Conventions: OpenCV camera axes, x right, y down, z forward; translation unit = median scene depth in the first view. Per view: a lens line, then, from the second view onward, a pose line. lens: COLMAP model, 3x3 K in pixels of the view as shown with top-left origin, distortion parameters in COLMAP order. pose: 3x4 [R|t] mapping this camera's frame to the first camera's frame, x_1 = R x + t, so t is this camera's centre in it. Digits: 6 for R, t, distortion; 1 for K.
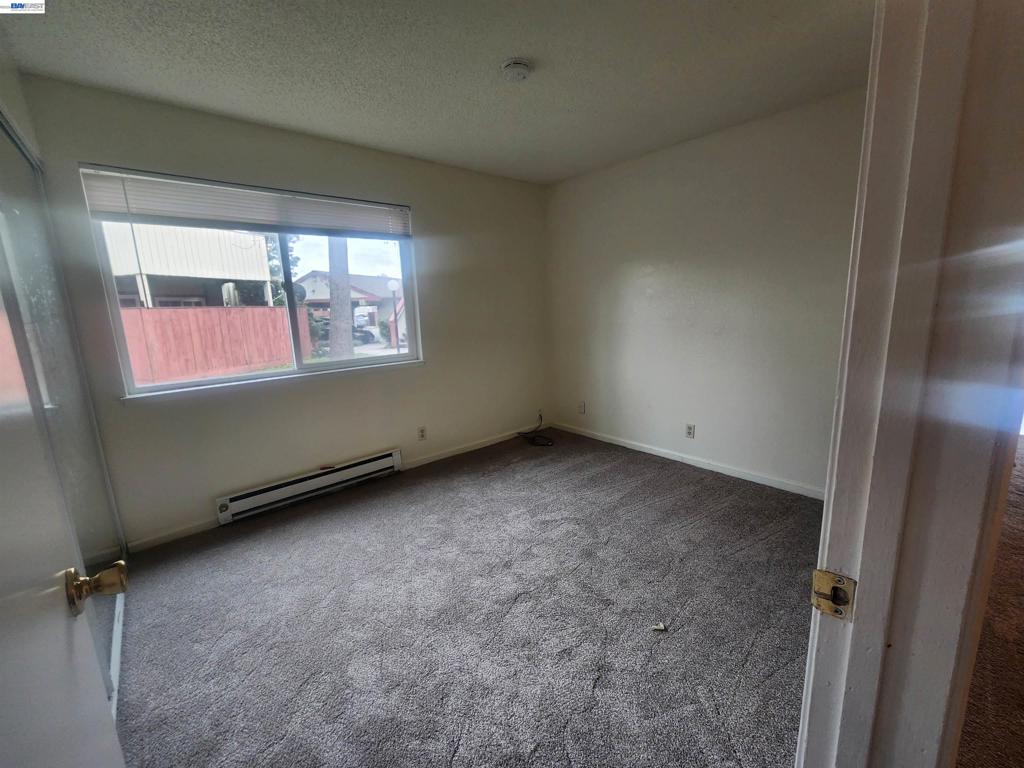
lens RADIAL K [[418.2, 0, 509.0], [0, 418.2, 383.7], [0, 0, 1]] dist [-0.009924, -0.000099]
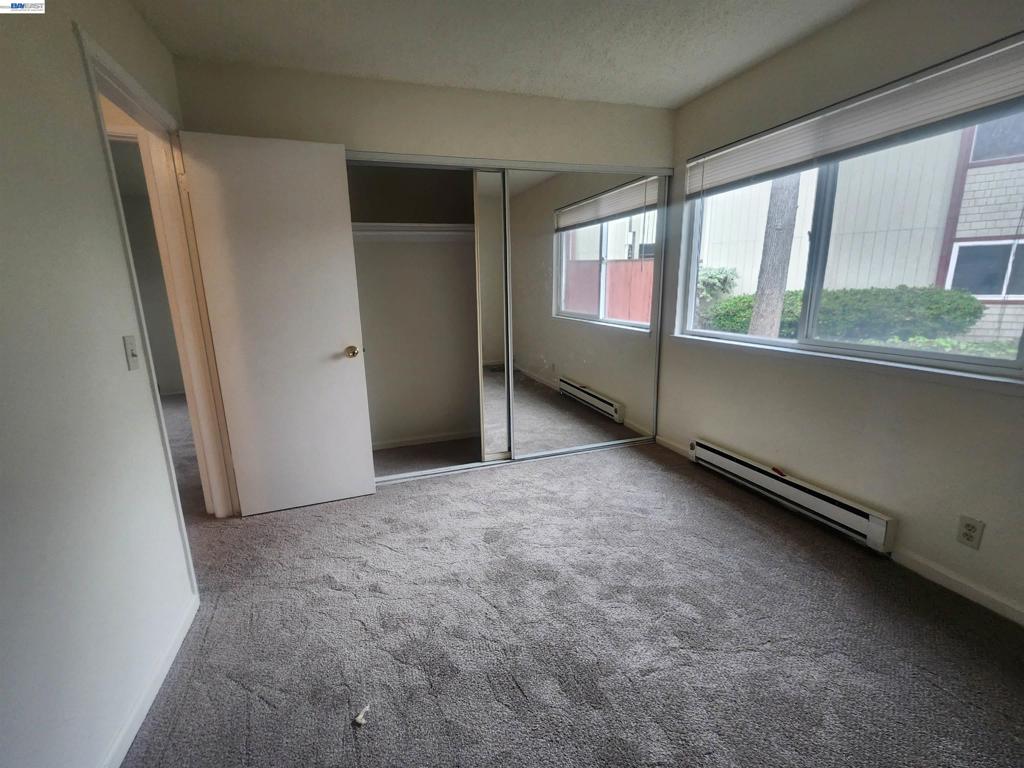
lens RADIAL K [[418.2, 0, 509.0], [0, 418.2, 383.7], [0, 0, 1]] dist [-0.009924, -0.000099]
pose [[-0.348980, 0.247040, -0.903982, 0.459661], [-0.144599, 0.938881, 0.312400, -0.141441], [0.925907, 0.239737, -0.291929, 0.789231]]
